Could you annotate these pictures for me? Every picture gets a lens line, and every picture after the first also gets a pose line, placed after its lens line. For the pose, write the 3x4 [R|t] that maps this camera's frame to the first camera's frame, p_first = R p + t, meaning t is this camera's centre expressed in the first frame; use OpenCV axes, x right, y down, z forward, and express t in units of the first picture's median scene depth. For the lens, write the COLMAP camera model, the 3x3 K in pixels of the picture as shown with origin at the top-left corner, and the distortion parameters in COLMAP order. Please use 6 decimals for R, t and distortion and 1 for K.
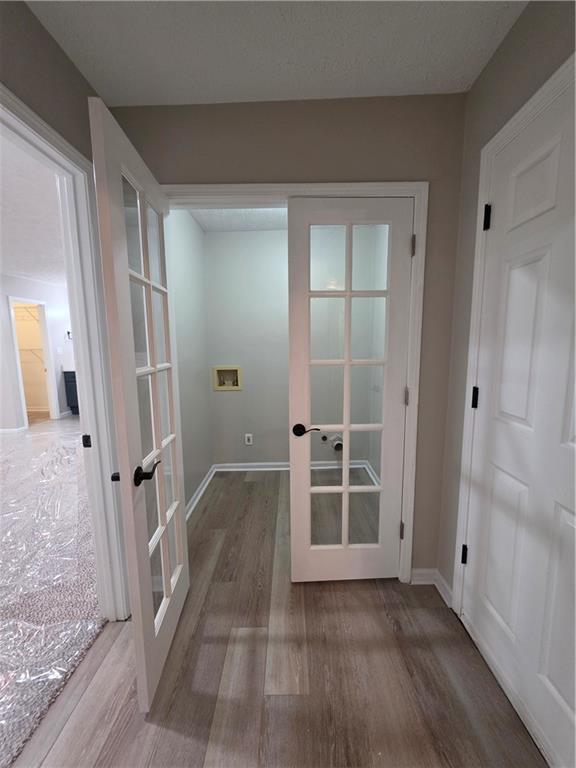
lens RADIAL K [[307.9, 0, 288.0], [0, 307.9, 384.0], [0, 0, 1]] dist [-0.001295, -0.000001]
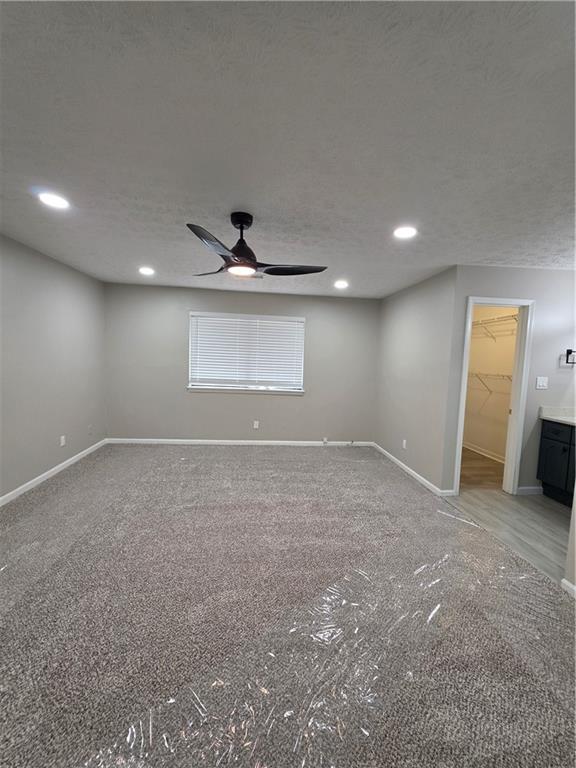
lens RADIAL K [[307.9, 0, 288.0], [0, 307.9, 384.0], [0, 0, 1]] dist [-0.001295, -0.000001]
pose [[0.104558, 0.094404, -0.990028, -0.227871], [-0.169732, 0.982573, 0.075767, -0.070982], [0.979928, 0.160117, 0.118759, 0.480901]]
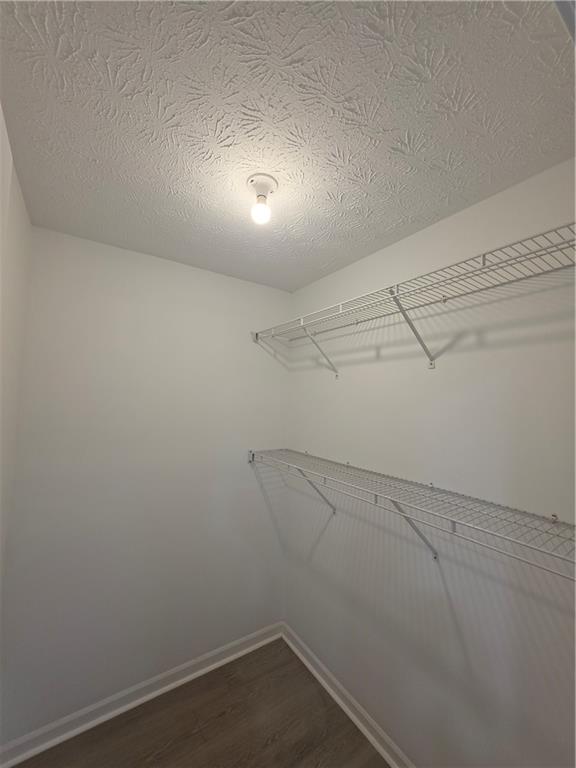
lens RADIAL K [[307.9, 0, 288.0], [0, 307.9, 384.0], [0, 0, 1]] dist [-0.001295, -0.000001]
pose [[0.560413, -0.020897, -0.827949, -0.782989], [-0.148852, 0.980862, -0.125509, -0.163792], [0.814727, 0.193579, 0.546578, 0.905787]]
